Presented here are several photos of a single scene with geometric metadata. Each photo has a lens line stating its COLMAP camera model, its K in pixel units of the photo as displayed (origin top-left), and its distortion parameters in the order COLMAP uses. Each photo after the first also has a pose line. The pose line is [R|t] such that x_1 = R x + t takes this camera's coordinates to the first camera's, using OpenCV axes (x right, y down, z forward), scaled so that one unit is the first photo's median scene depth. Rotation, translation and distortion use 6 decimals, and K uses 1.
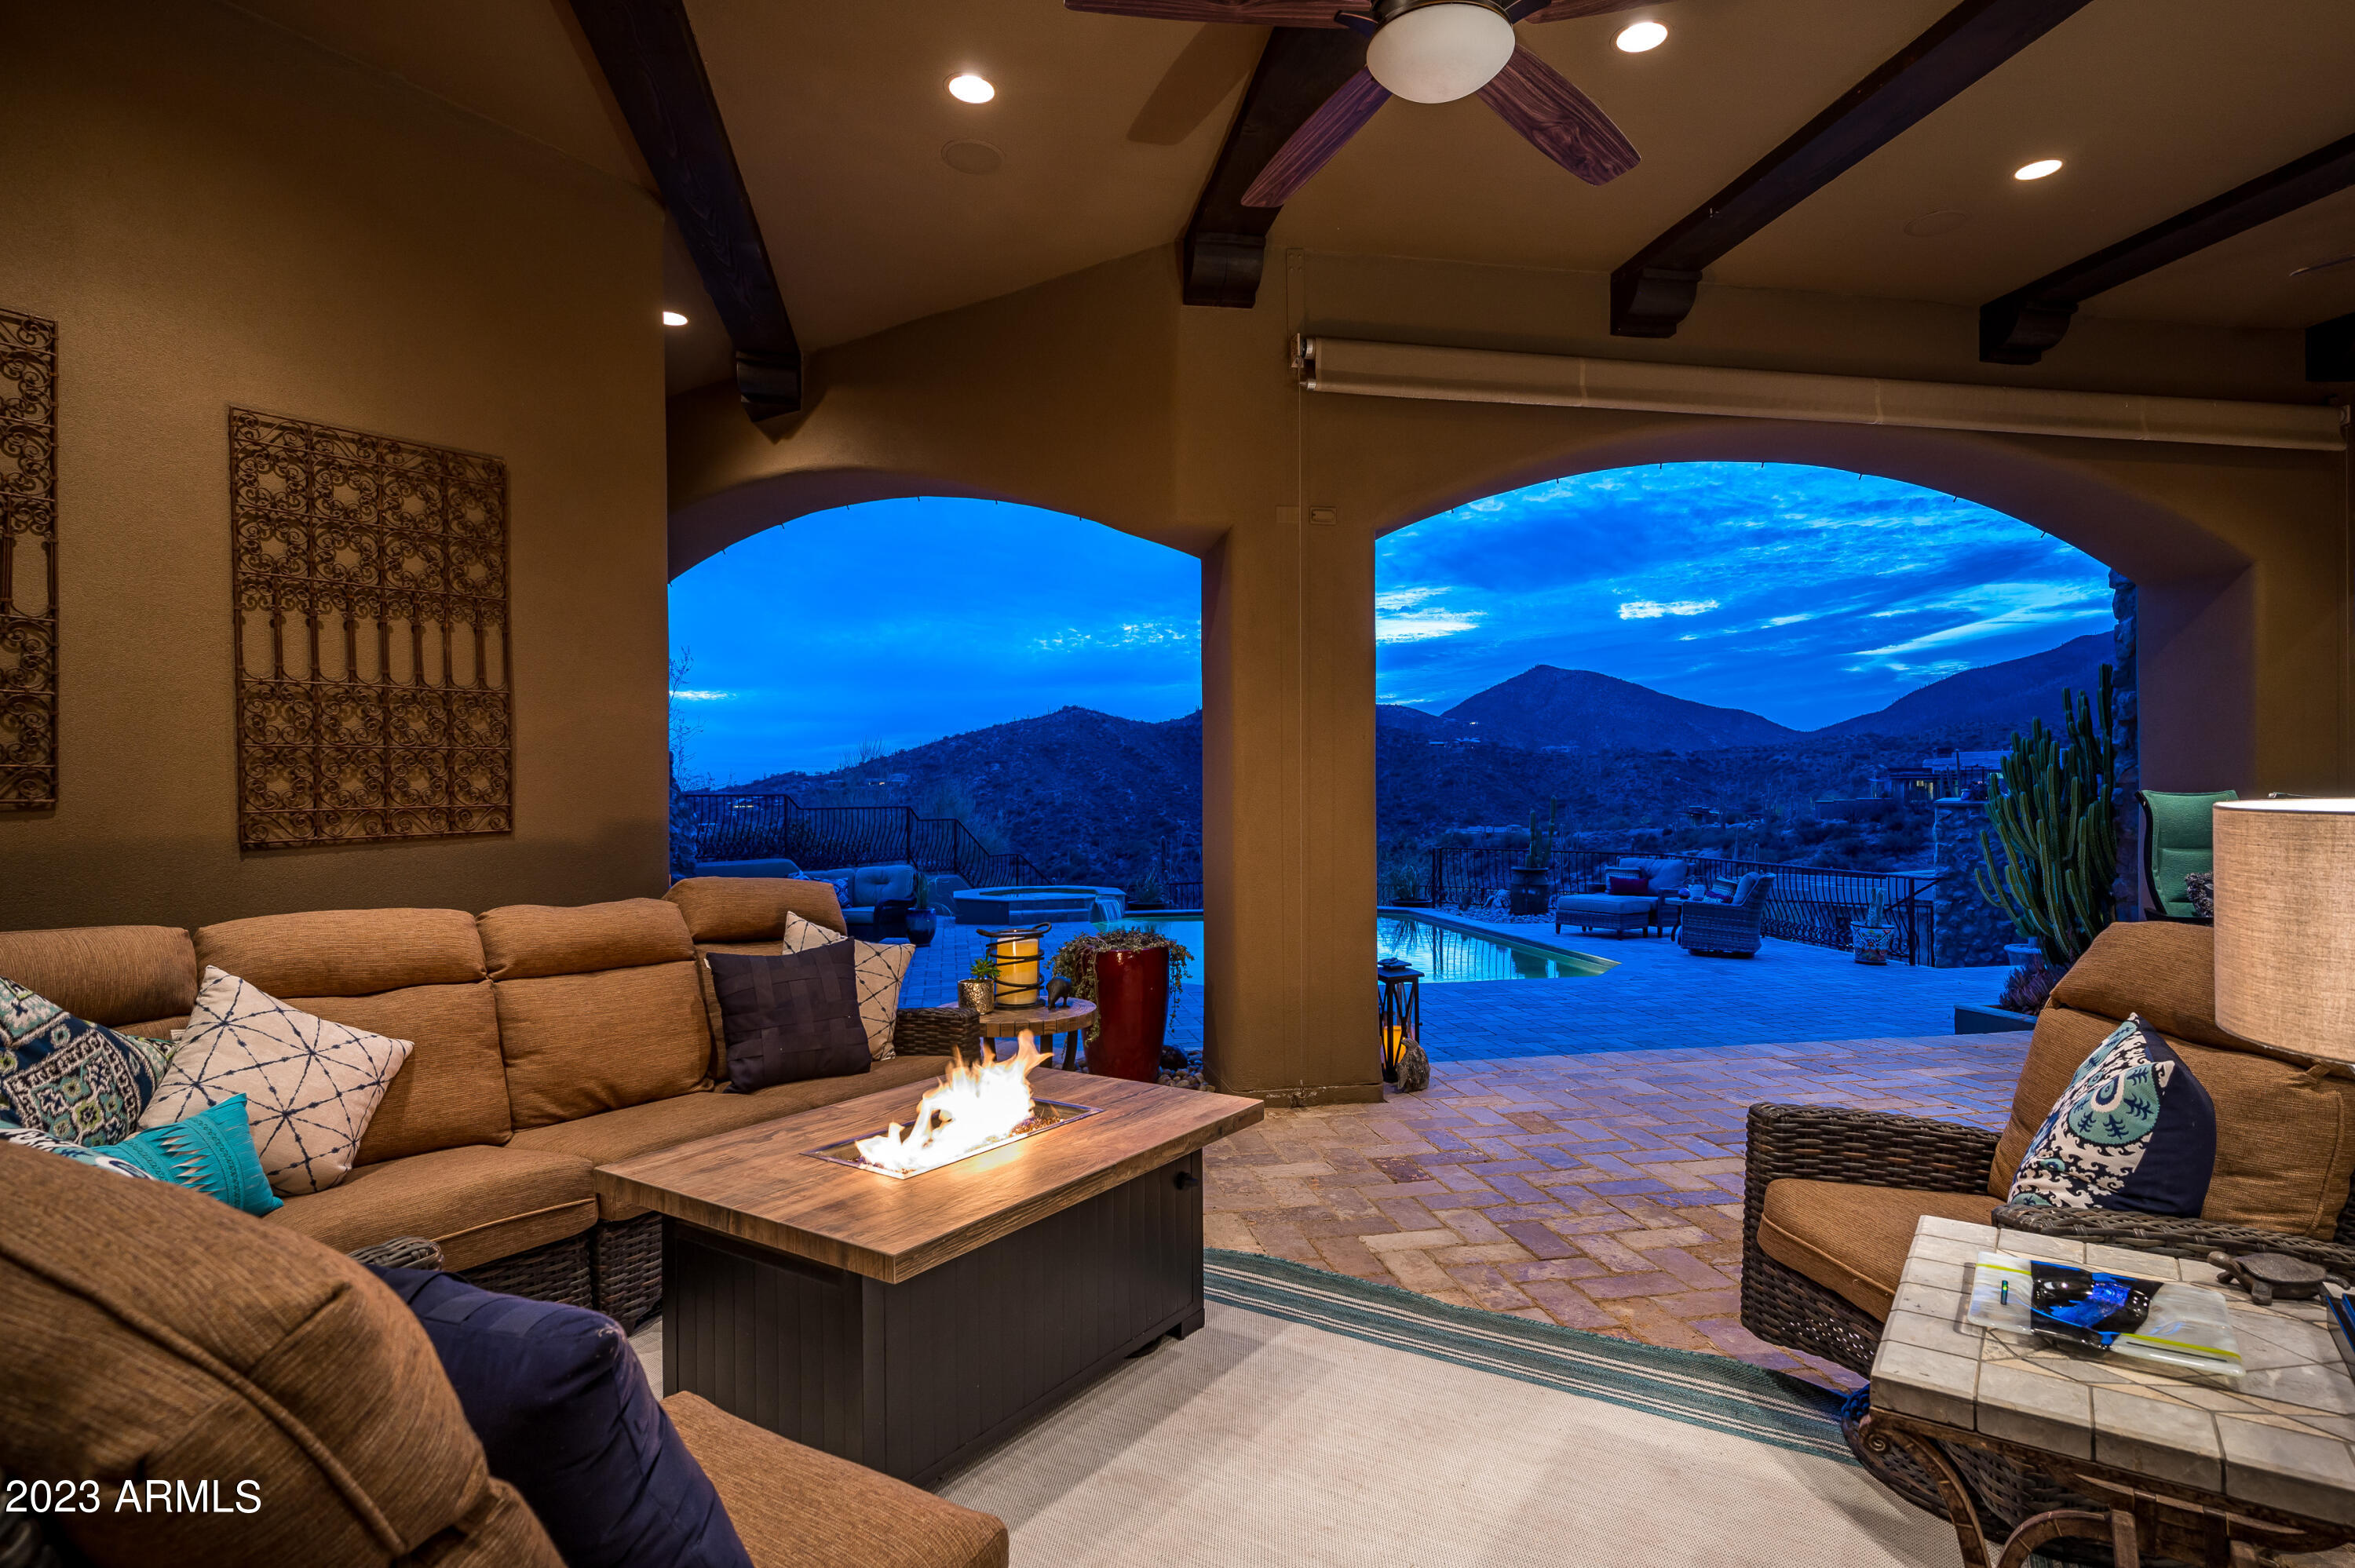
lens RADIAL K [[1223.5, 0, 1200.7], [0, 1223.5, 782.6], [0, 0, 1]] dist [0.026155, 0.000507]
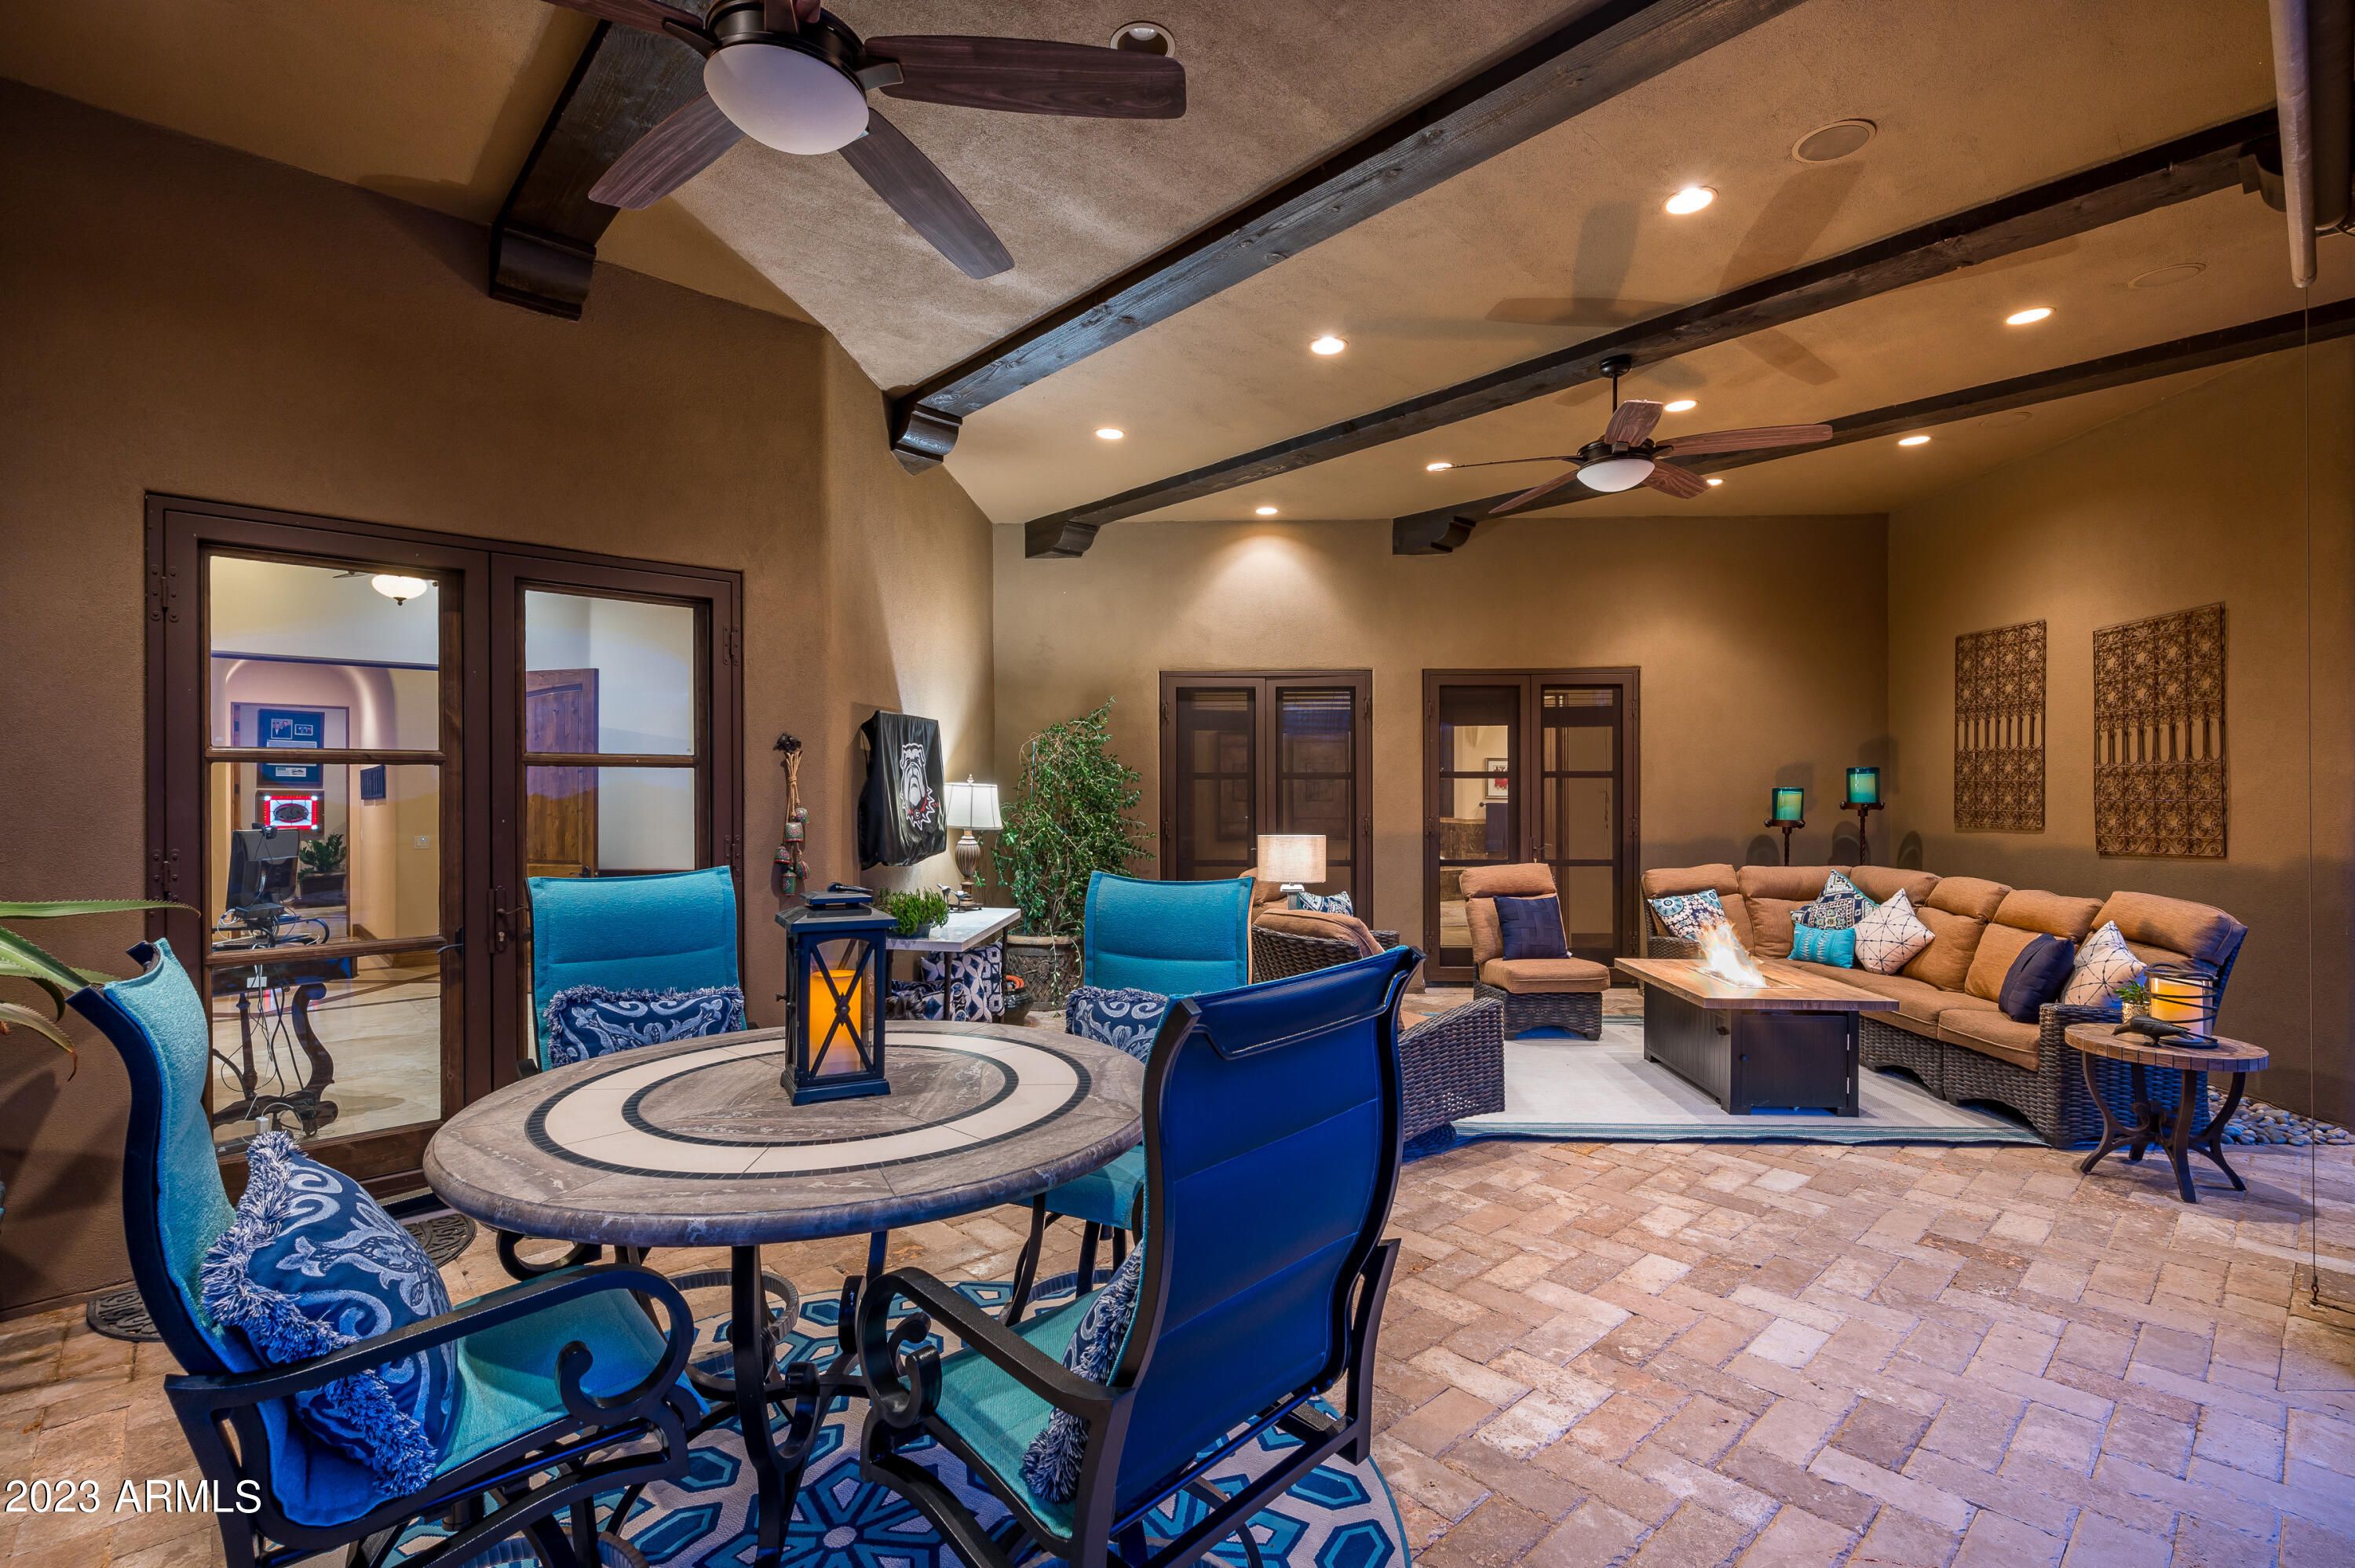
lens RADIAL K [[1047.8, 0, 1179.7], [0, 1047.8, 787.2], [0, 0, 1]] dist [0.005646, 0.000544]
pose [[-0.854915, 0.004924, -0.518745, 1.212454], [0.010561, 0.999913, -0.007913, -0.048637], [0.518661, -0.012243, -0.854892, 1.510839]]
